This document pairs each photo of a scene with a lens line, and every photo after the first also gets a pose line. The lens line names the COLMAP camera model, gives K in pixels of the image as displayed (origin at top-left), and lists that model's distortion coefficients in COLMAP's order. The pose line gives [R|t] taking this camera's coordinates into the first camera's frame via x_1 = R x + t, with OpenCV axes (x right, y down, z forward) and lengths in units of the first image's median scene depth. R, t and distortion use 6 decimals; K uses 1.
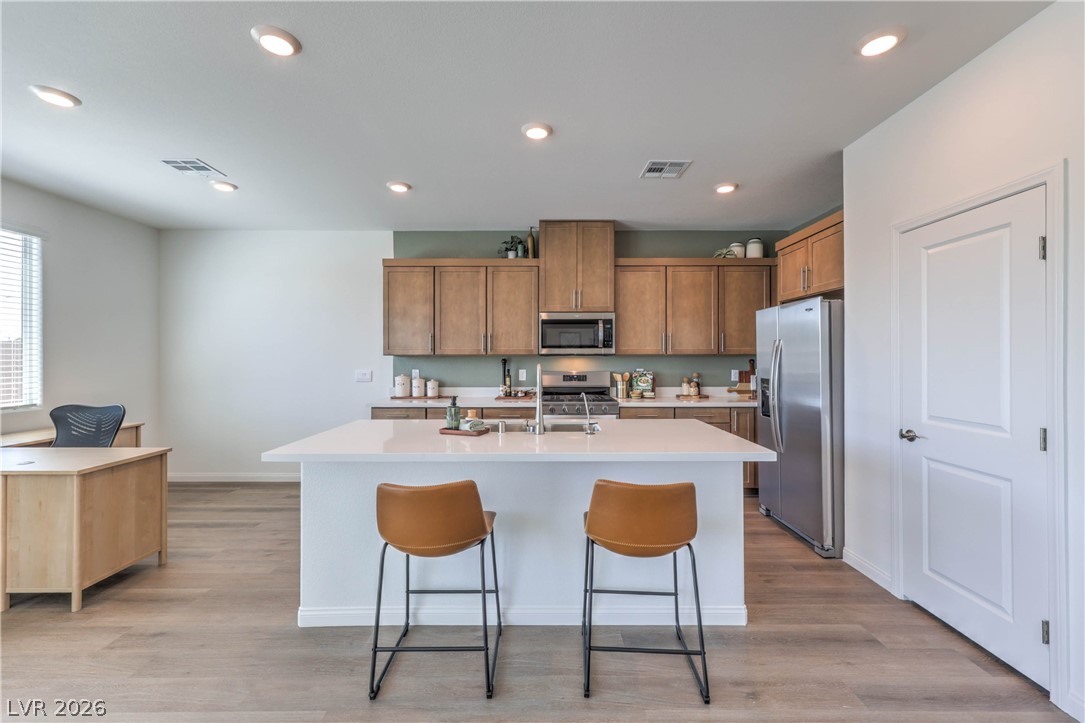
lens RADIAL K [[440.4, 0, 545.6], [0, 440.4, 357.0], [0, 0, 1]] dist [0.003051, 0.000590]
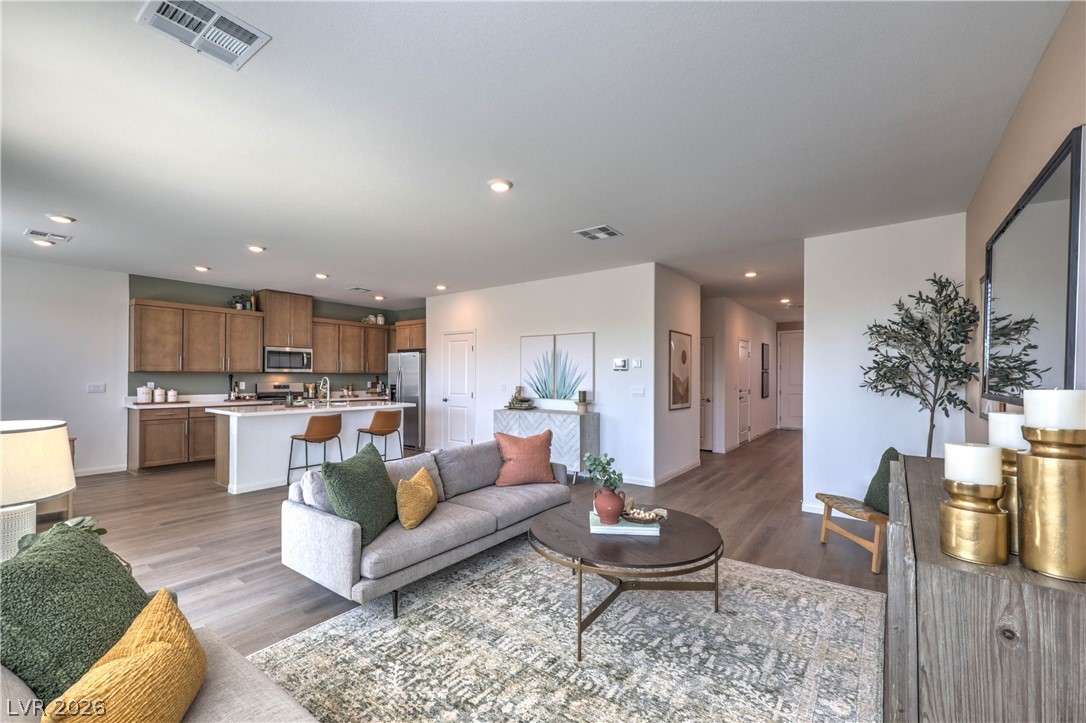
lens RADIAL K [[461.3, 0, 540.6], [0, 461.3, 375.7], [0, 0, 1]] dist [-0.001244, -0.000097]
pose [[0.599797, 0.006120, 0.800129, -0.755209], [-0.006430, 0.999975, -0.002828, 0.005326], [-0.800127, -0.003448, 0.599821, -0.816195]]
